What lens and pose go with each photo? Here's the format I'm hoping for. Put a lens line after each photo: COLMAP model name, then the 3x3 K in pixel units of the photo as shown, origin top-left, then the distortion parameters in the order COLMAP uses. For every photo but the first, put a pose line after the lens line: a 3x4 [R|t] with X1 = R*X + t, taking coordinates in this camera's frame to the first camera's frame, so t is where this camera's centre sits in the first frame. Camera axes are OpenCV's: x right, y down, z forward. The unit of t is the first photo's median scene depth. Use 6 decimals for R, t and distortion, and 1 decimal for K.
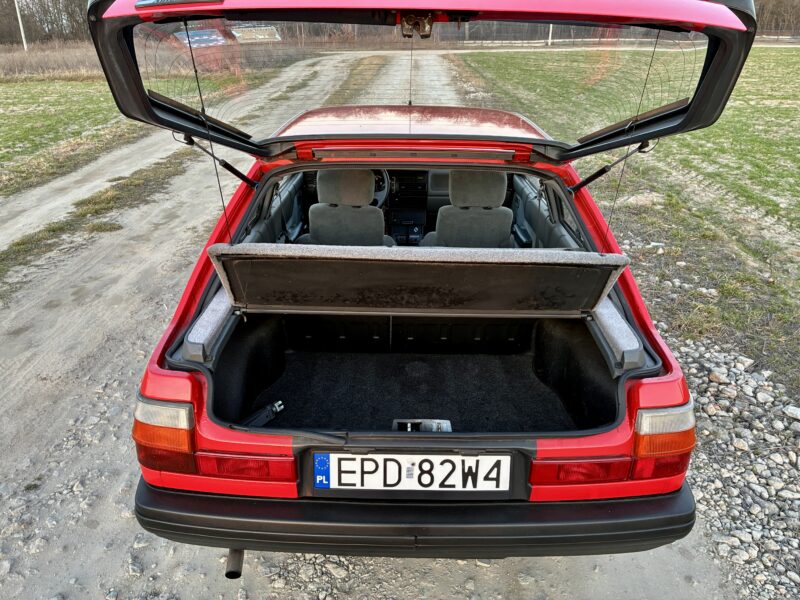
lens RADIAL K [[611.9, 0, 394.9], [0, 611.9, 295.3], [0, 0, 1]] dist [0.054213, -0.078667]
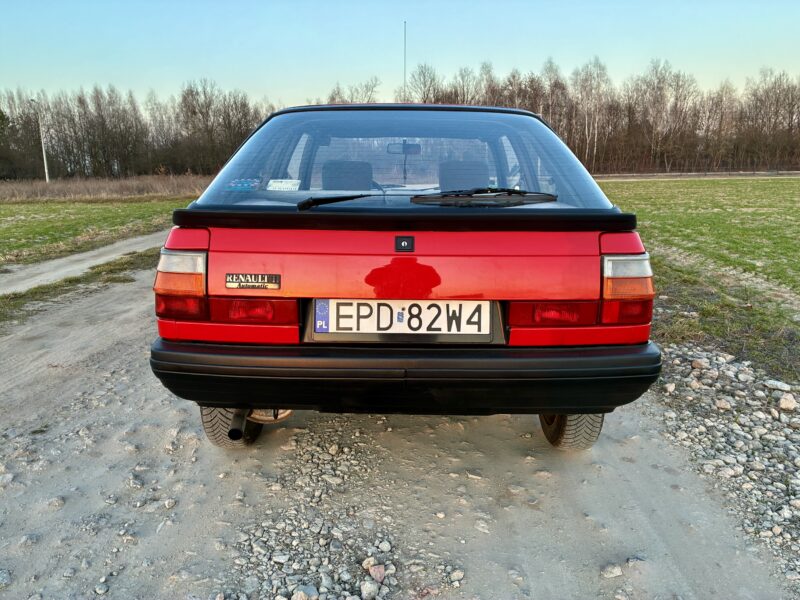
lens RADIAL K [[613.3, 0, 395.6], [0, 613.3, 281.9], [0, 0, 1]] dist [0.044798, -0.050068]
pose [[1.000000, -0.000795, 0.000302, 0.014866], [0.000843, 0.973482, -0.228760, 0.477855], [-0.000112, 0.228760, 0.973483, -0.104030]]
